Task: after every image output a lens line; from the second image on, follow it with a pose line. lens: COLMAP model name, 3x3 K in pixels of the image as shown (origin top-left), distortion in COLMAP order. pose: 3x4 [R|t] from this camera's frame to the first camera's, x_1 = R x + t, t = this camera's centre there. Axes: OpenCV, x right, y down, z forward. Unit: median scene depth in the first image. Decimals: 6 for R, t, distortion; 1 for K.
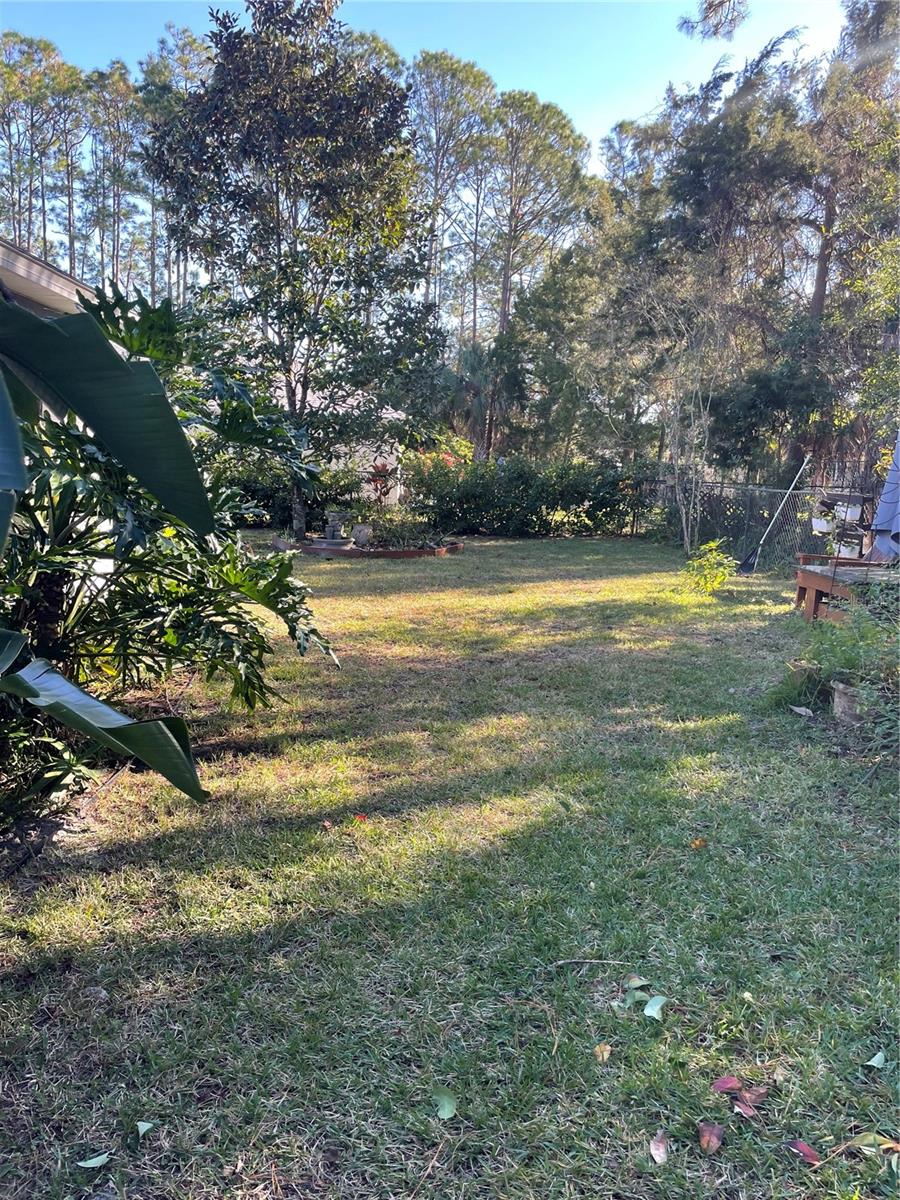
lens RADIAL K [[920.1, 0, 450.0], [0, 920.1, 600.0], [0, 0, 1]] dist [0.126431, -0.215036]
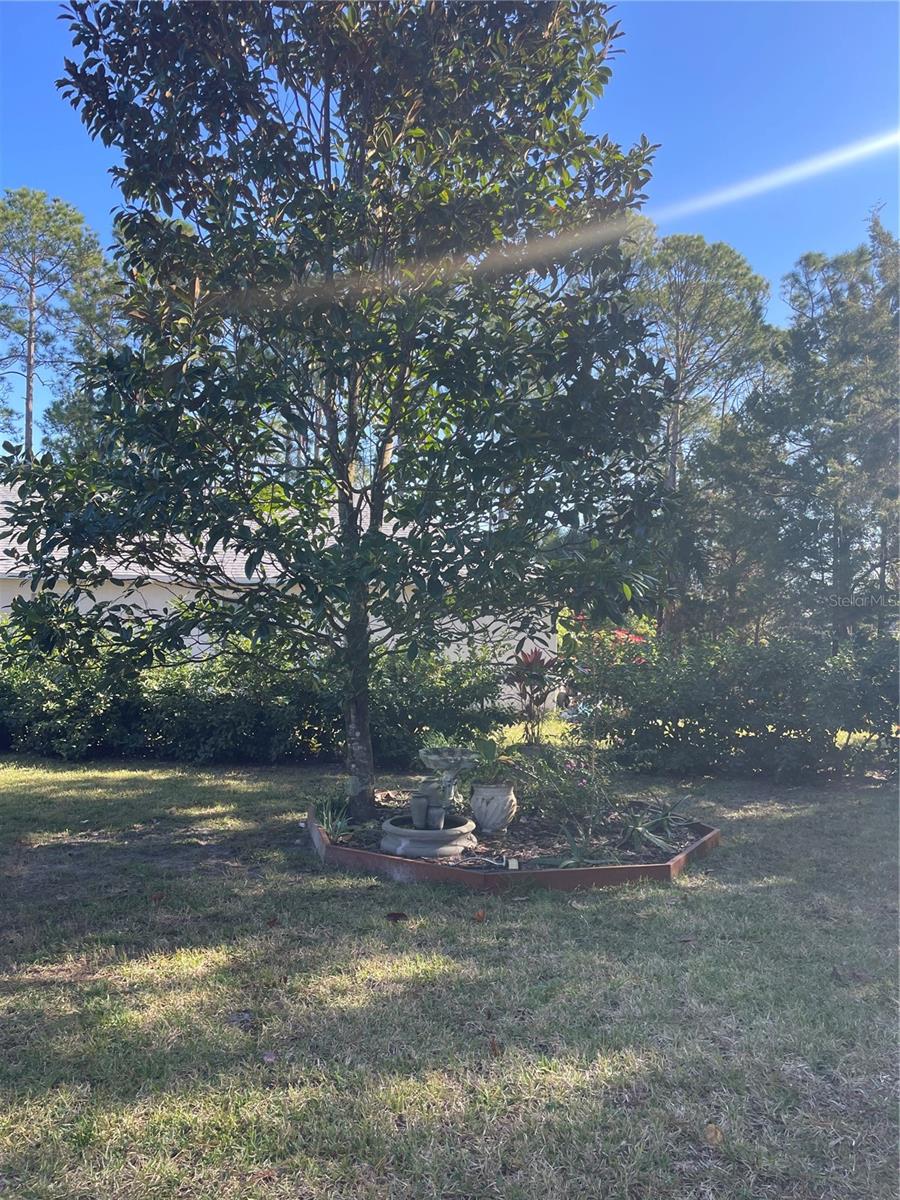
lens RADIAL K [[920.1, 0, 450.0], [0, 920.1, 600.0], [0, 0, 1]] dist [0.126431, -0.215036]
pose [[0.986896, -0.024006, -0.159565, -0.030846], [-0.007367, 0.981137, -0.193174, -0.064184], [0.161192, 0.191819, 0.968103, 0.408741]]
